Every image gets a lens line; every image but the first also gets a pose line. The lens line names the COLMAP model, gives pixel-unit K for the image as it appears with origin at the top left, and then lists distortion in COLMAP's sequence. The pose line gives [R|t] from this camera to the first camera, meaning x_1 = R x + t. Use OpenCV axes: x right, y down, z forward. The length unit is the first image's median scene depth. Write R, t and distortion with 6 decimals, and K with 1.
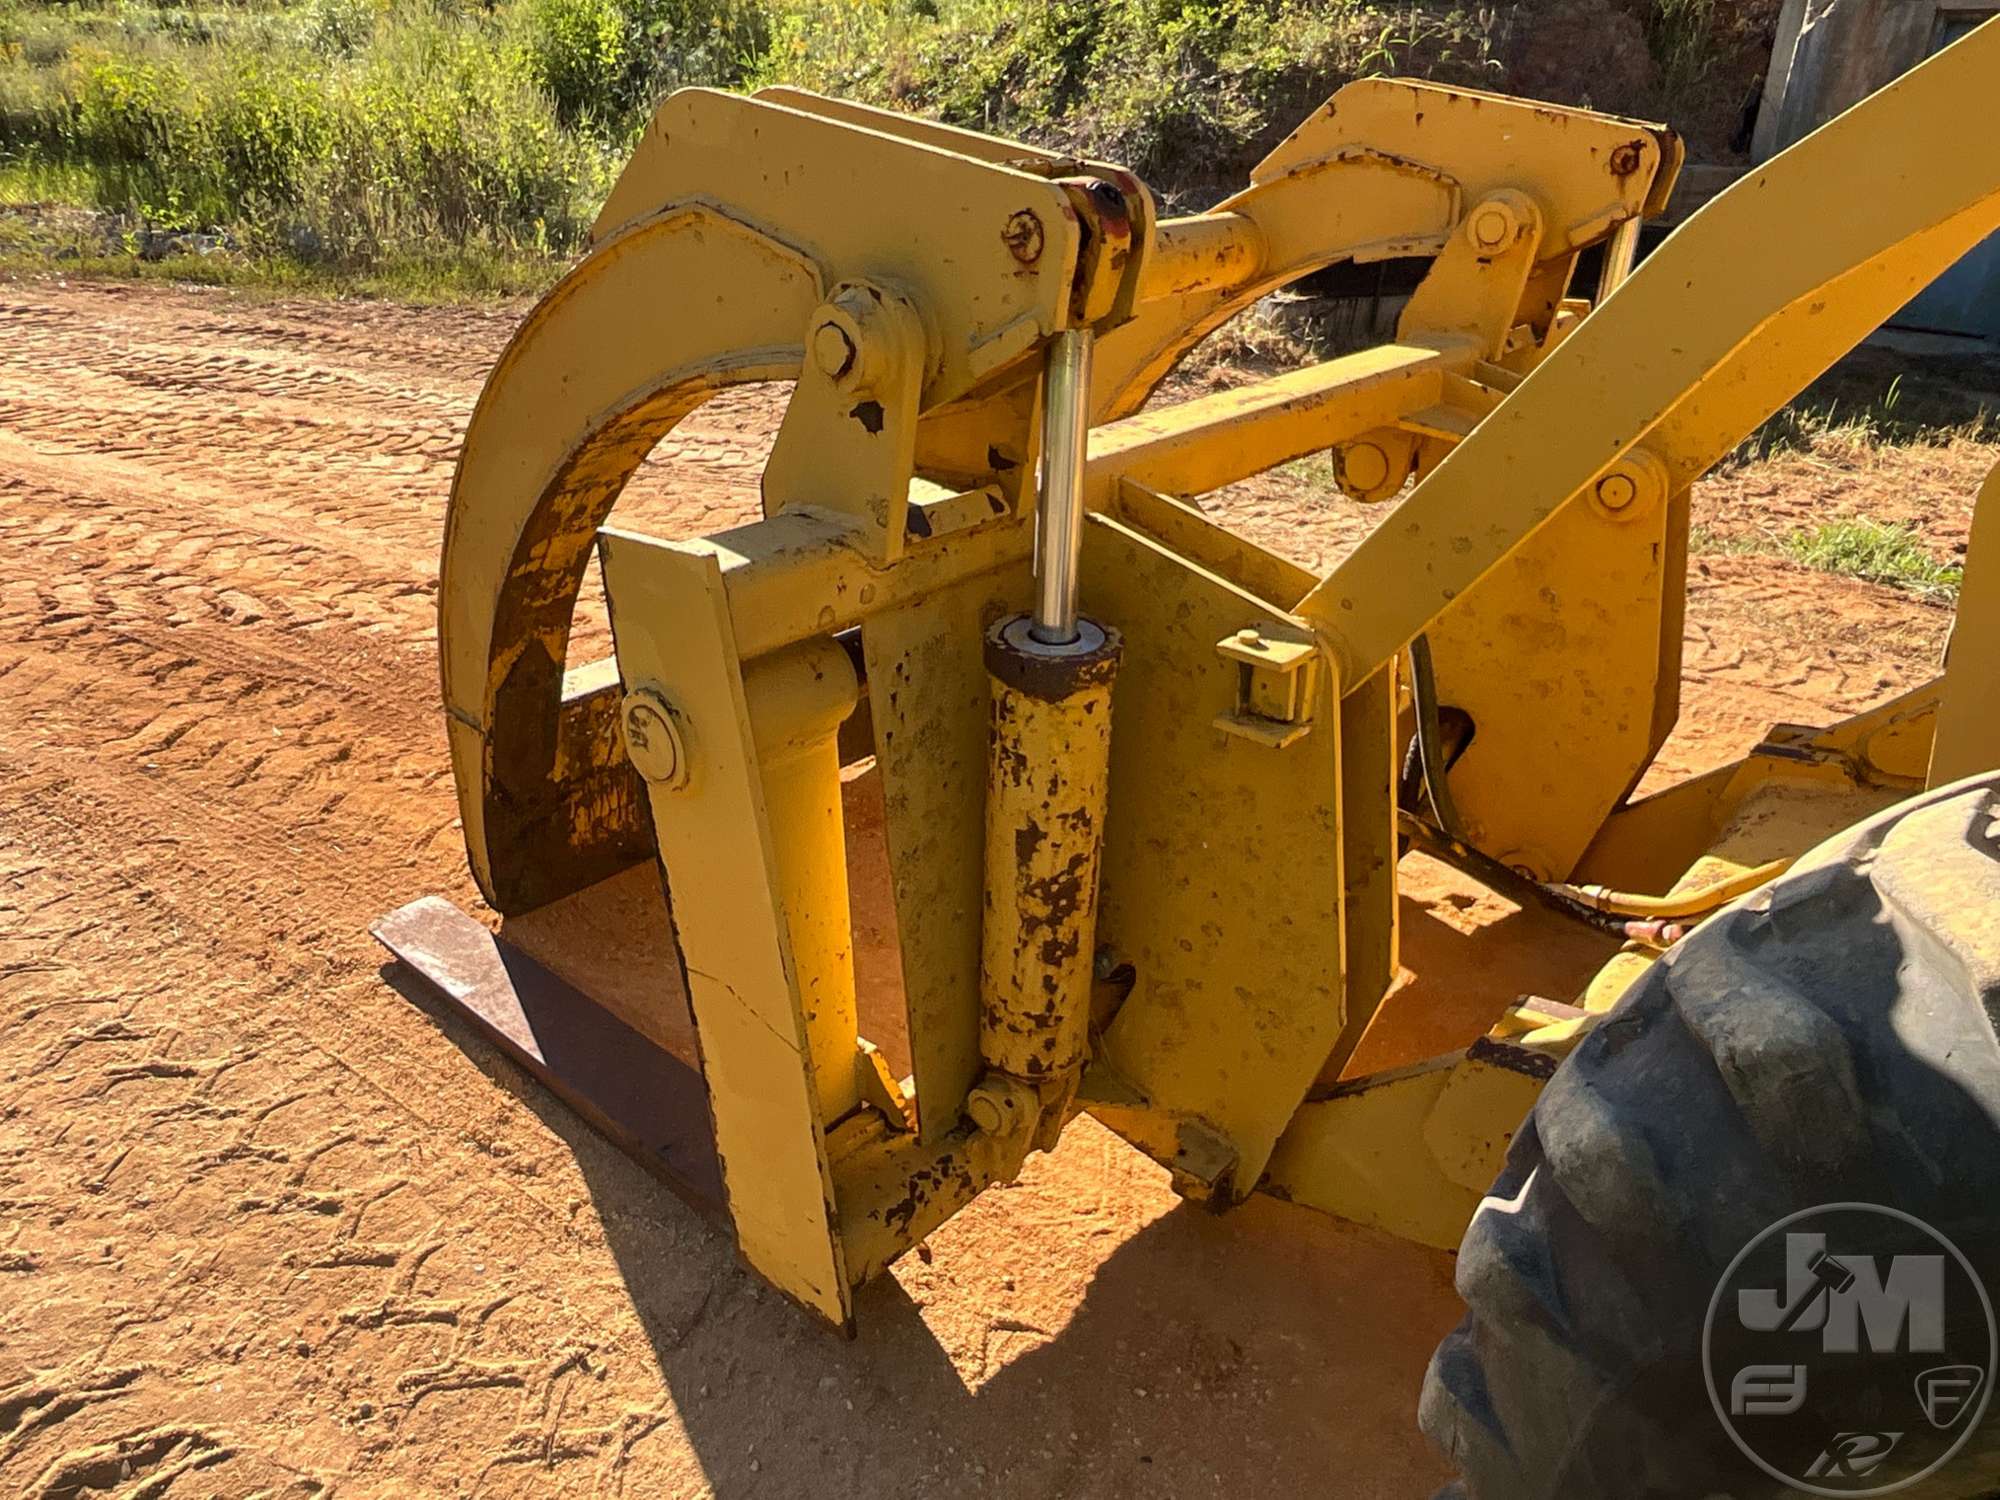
lens RADIAL K [[1633.5, 0, 992.7], [0, 1633.5, 759.8], [0, 0, 1]] dist [0.117895, -0.224529]
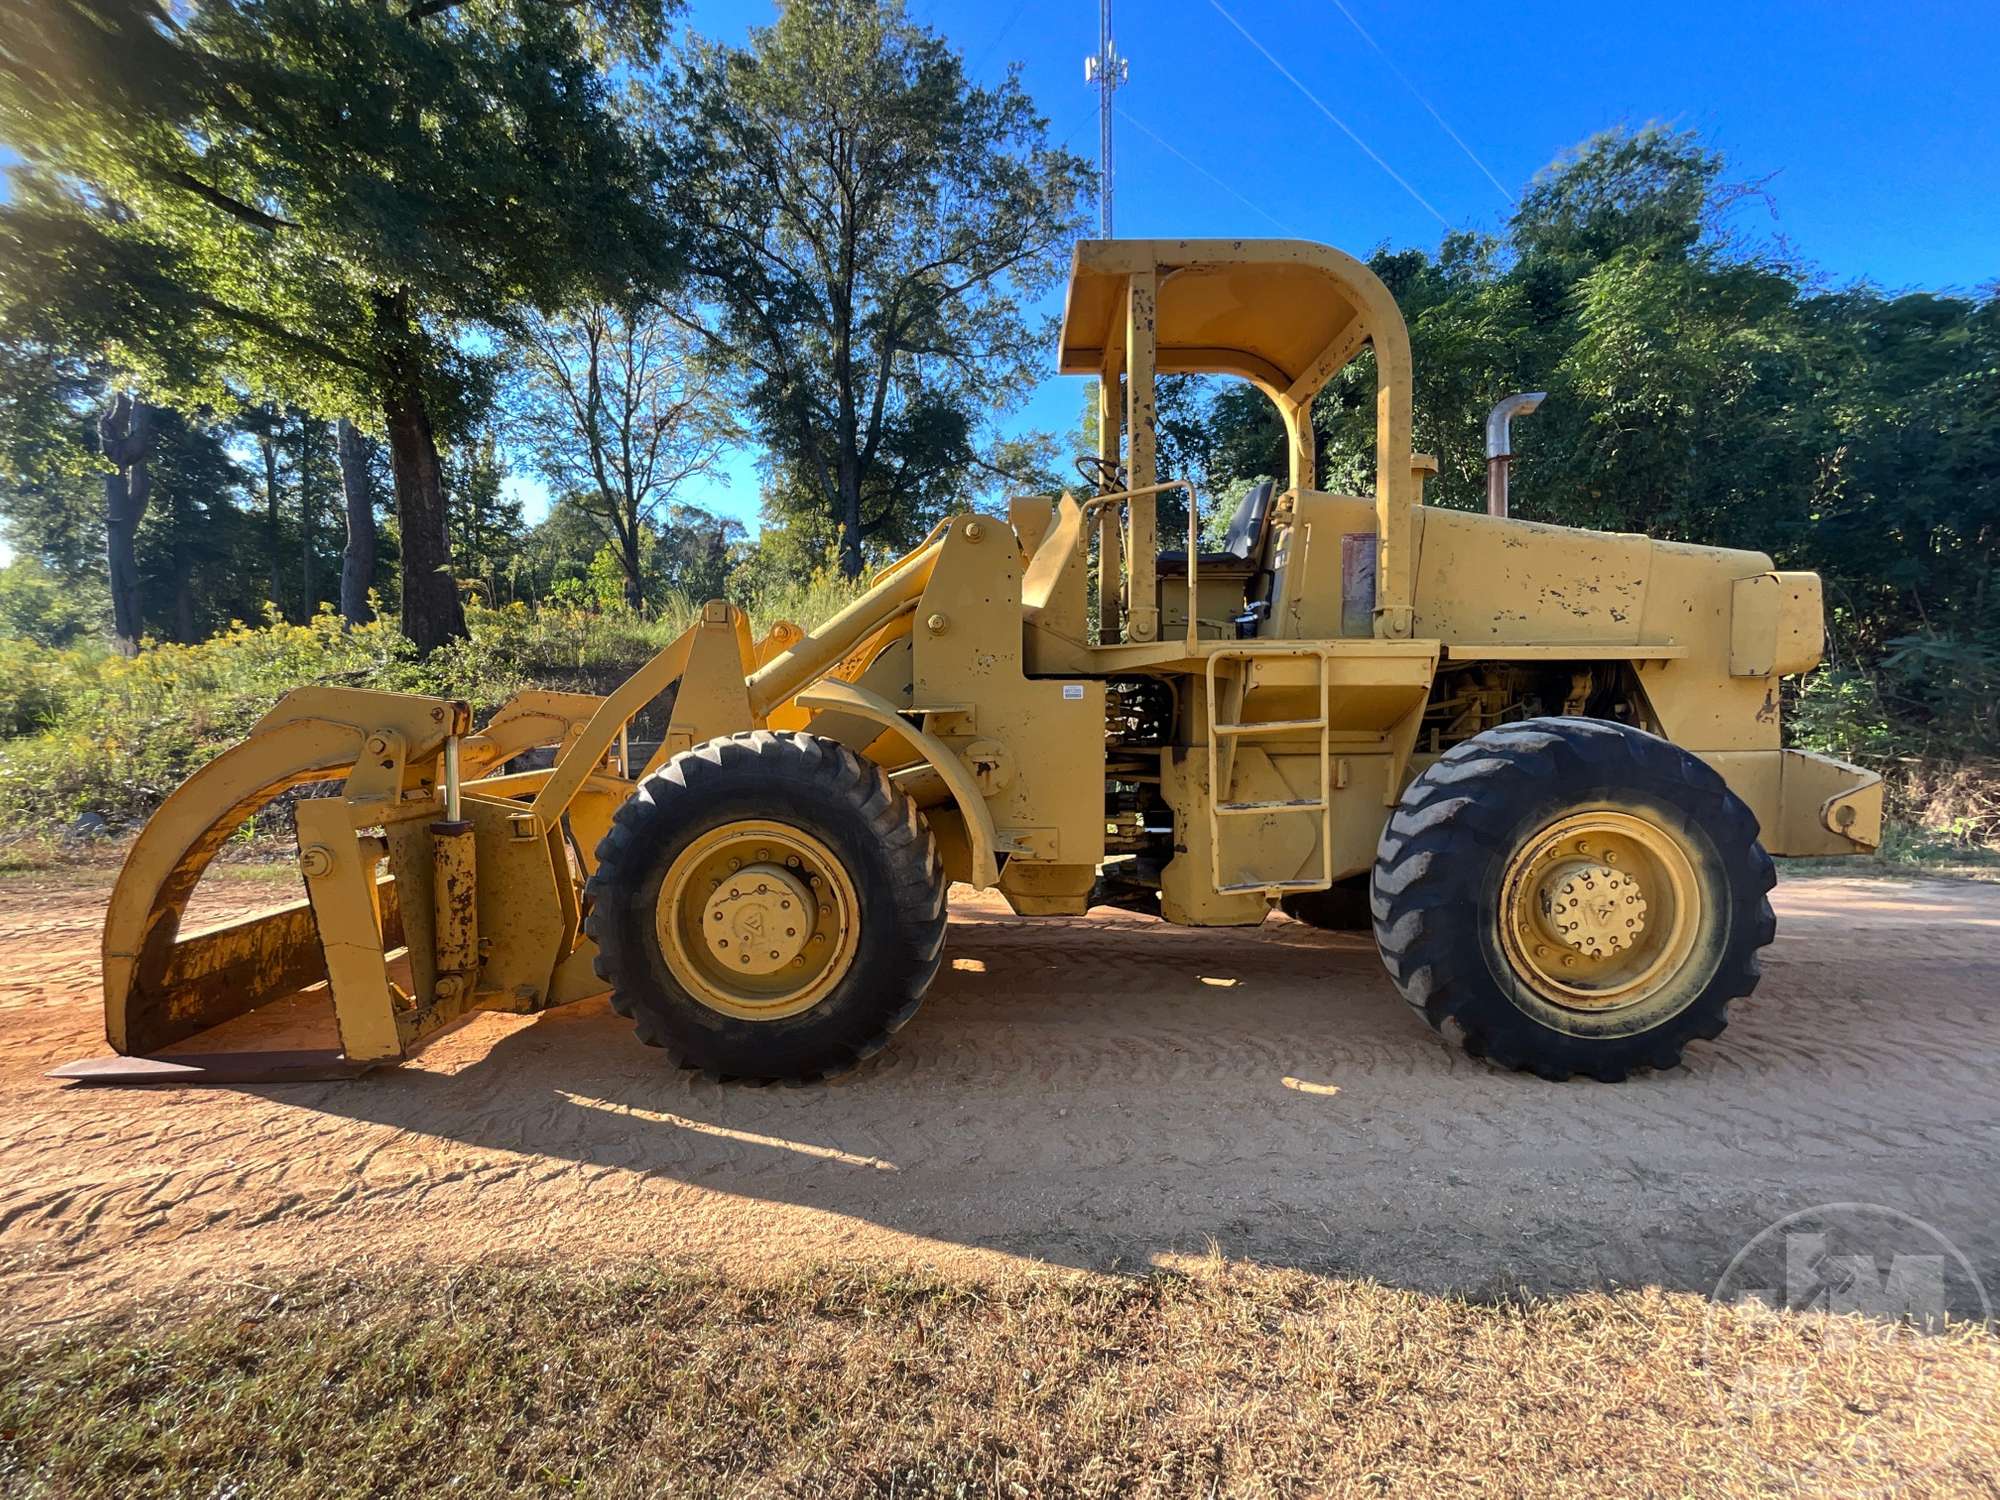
lens RADIAL K [[825.9, 0, 1074.2], [0, 825.9, 753.9], [0, 0, 1]] dist [-0.000915, 0.000306]
pose [[0.707751, -0.084892, 0.701343, -0.235841], [0.309853, 0.929473, -0.200178, 0.524956], [-0.634886, 0.358989, 0.684139, -1.081269]]
